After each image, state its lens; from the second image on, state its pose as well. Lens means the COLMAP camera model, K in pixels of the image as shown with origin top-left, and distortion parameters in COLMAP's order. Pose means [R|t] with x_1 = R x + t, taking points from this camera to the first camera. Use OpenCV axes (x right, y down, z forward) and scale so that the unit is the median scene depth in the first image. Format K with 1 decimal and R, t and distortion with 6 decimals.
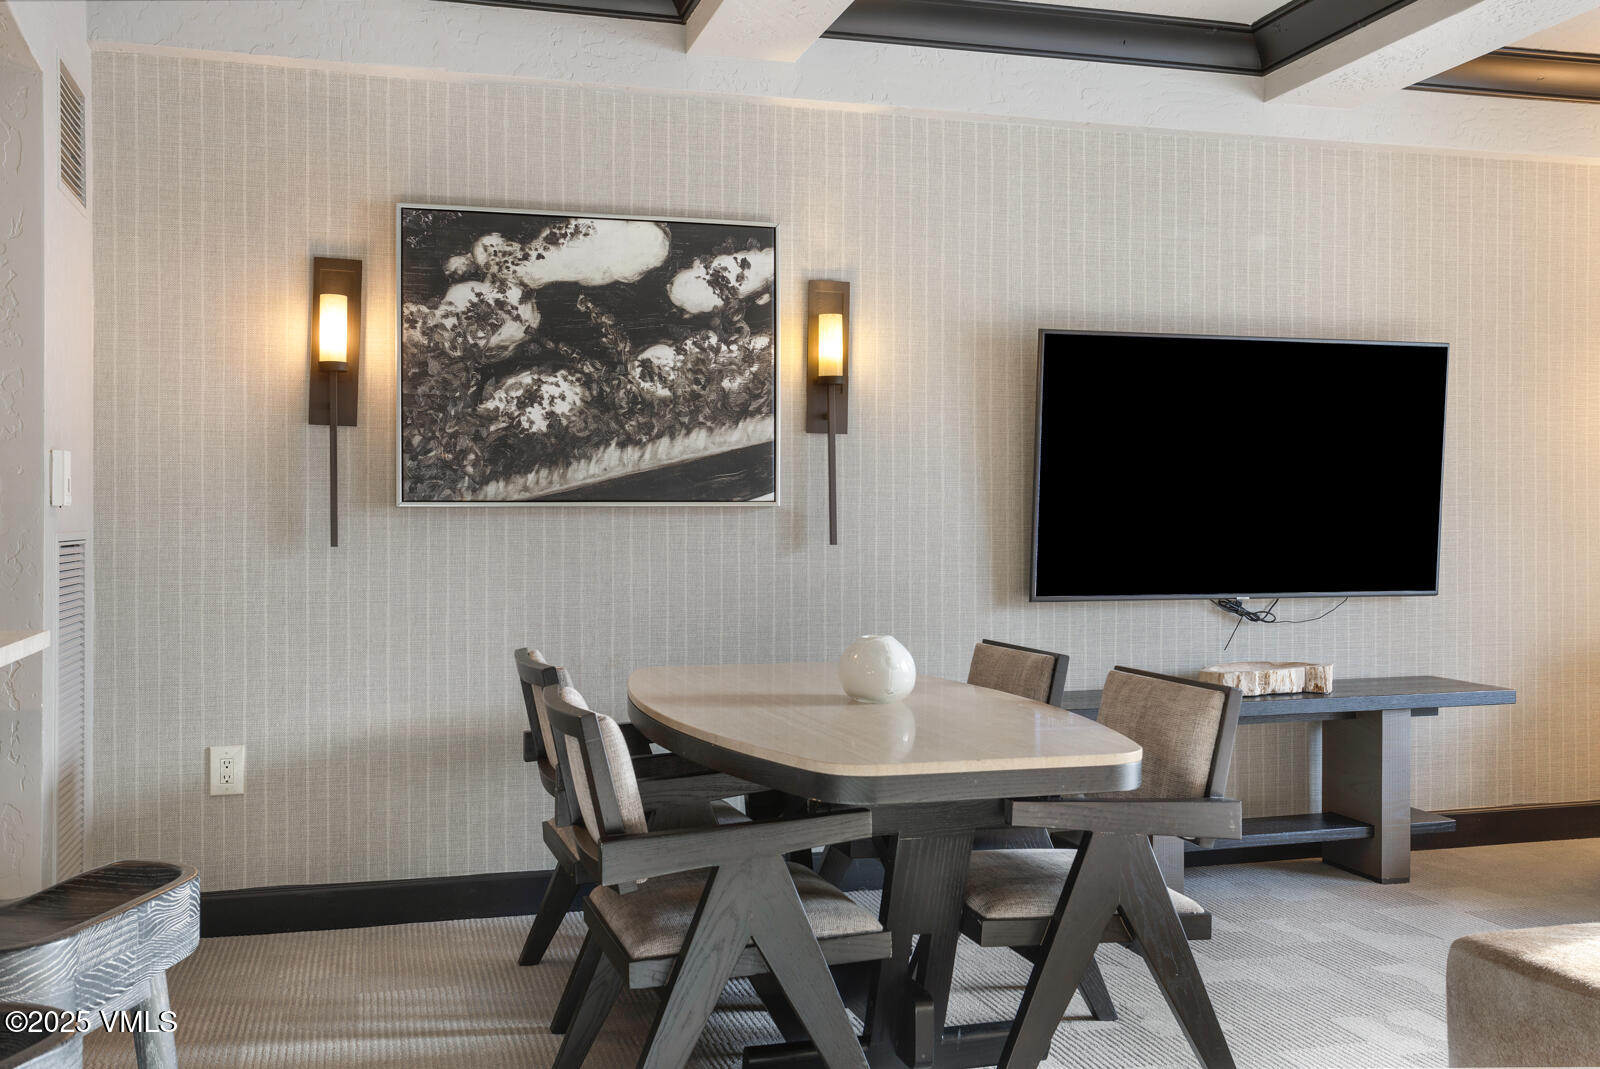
lens RADIAL K [[1556.4, 0, 800.3], [0, 1556.4, 520.3], [0, 0, 1]] dist [-0.000970, 0.000000]
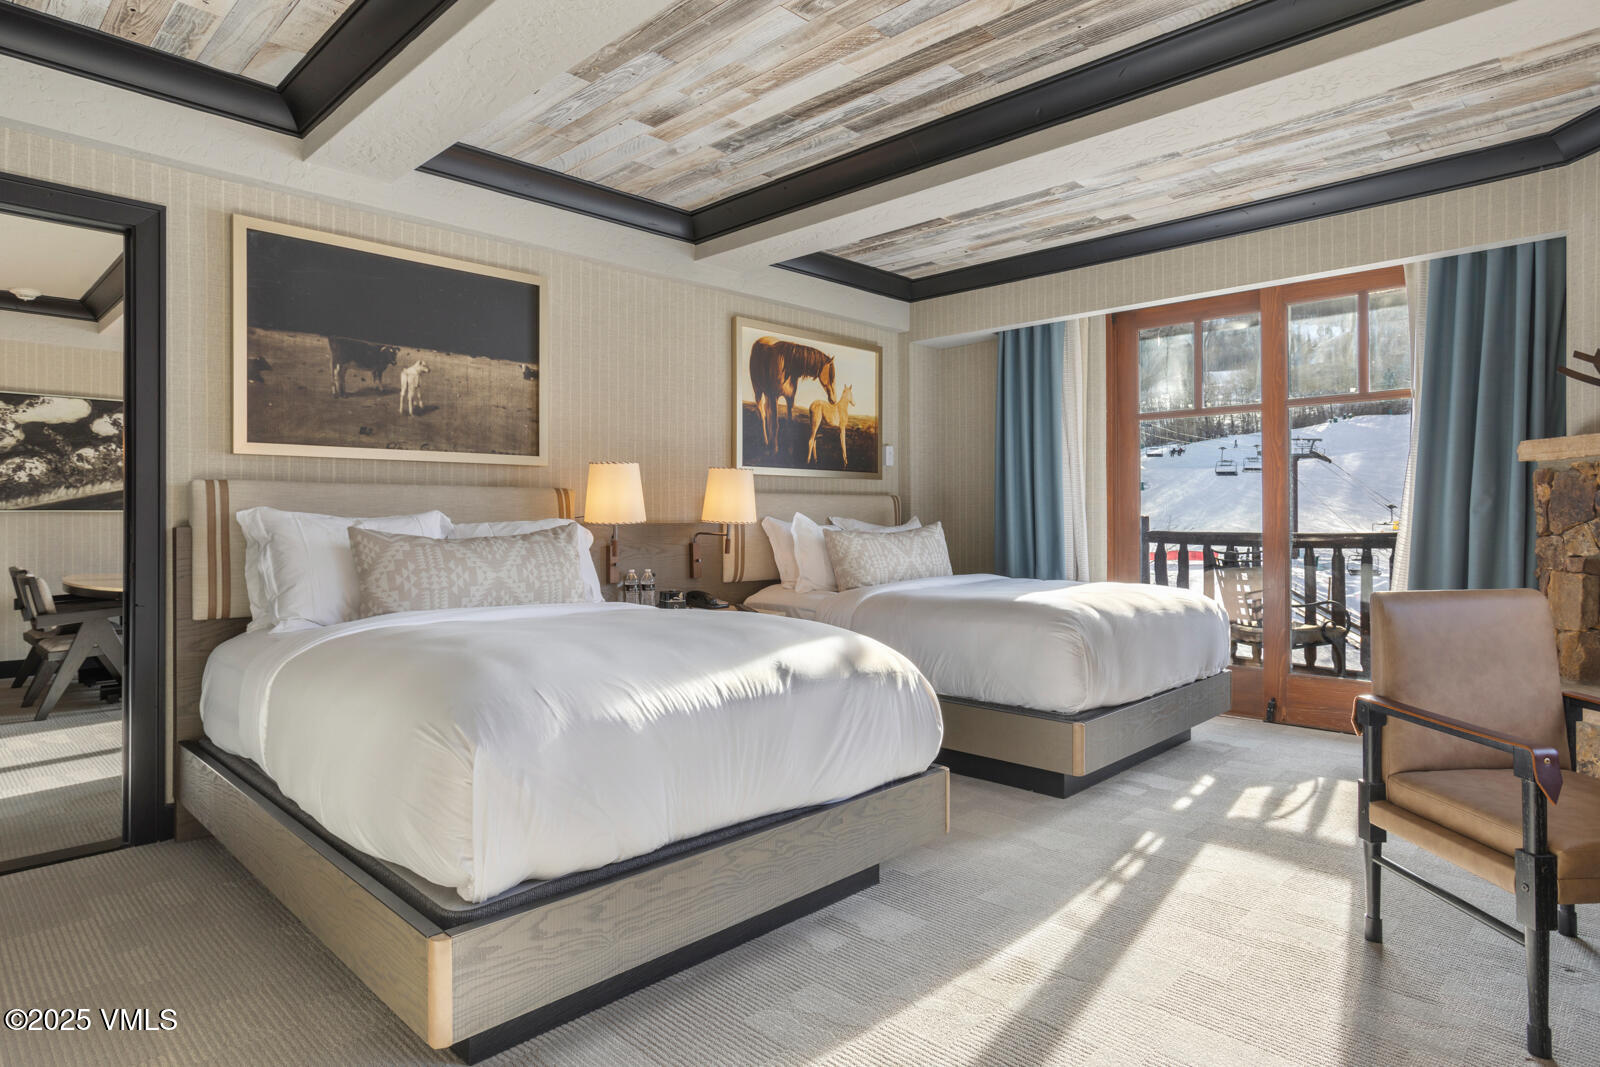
lens RADIAL K [[939.7, 0, 797.0], [0, 939.7, 522.0], [0, 0, 1]] dist [0.012135, 0.005922]
pose [[0.883073, 0.000766, 0.469235, 0.208871], [-0.003243, 0.999985, 0.004470, -0.003298], [-0.469224, -0.005469, 0.883062, -0.910979]]
